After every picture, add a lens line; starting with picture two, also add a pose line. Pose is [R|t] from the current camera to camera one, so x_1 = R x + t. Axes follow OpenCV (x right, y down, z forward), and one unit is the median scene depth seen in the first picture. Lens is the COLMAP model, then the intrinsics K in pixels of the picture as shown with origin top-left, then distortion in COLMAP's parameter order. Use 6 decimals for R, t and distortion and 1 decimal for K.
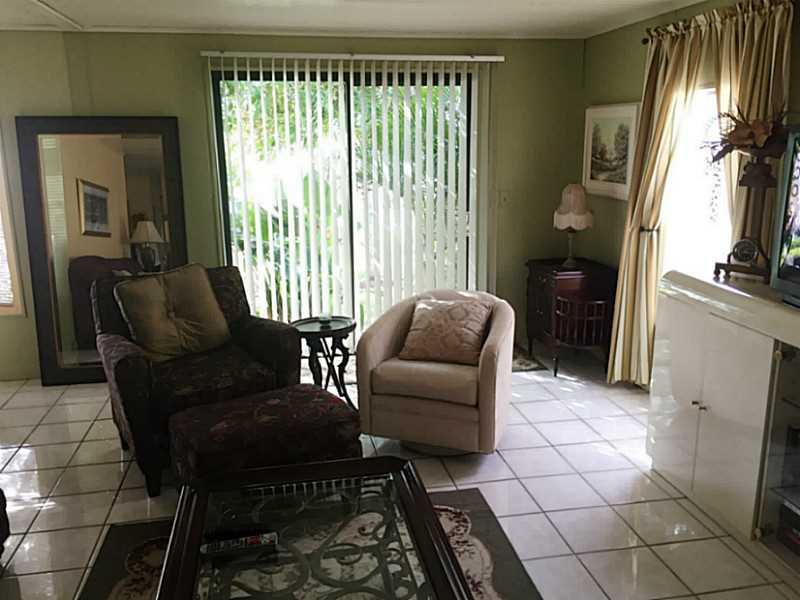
lens RADIAL K [[682.3, 0, 400.0], [0, 682.3, 300.0], [0, 0, 1]] dist [0.072062, -0.103949]
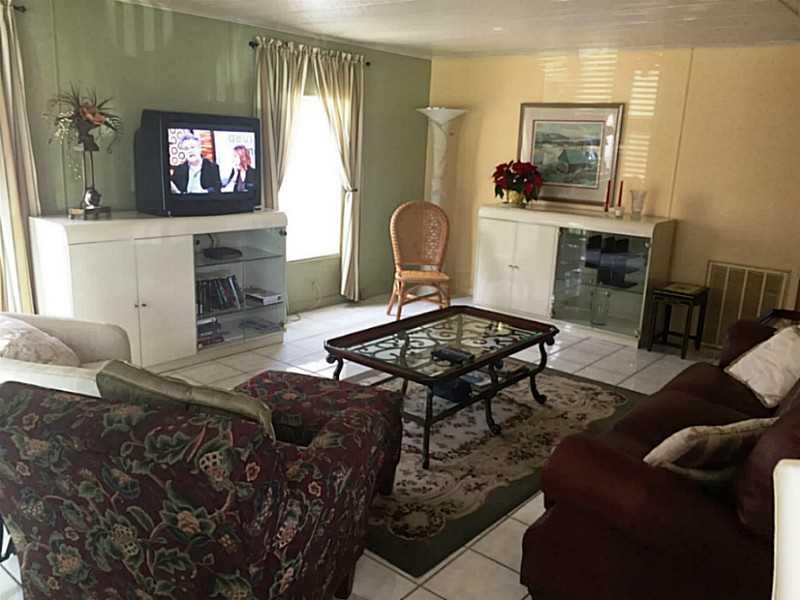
lens RADIAL K [[682.3, 0, 400.0], [0, 682.3, 300.0], [0, 0, 1]] dist [0.072062, -0.103949]
pose [[-0.636019, -0.200180, 0.745257, -1.021498], [0.136922, 0.921168, 0.364283, -0.320302], [-0.759429, 0.333733, -0.558472, 1.445516]]
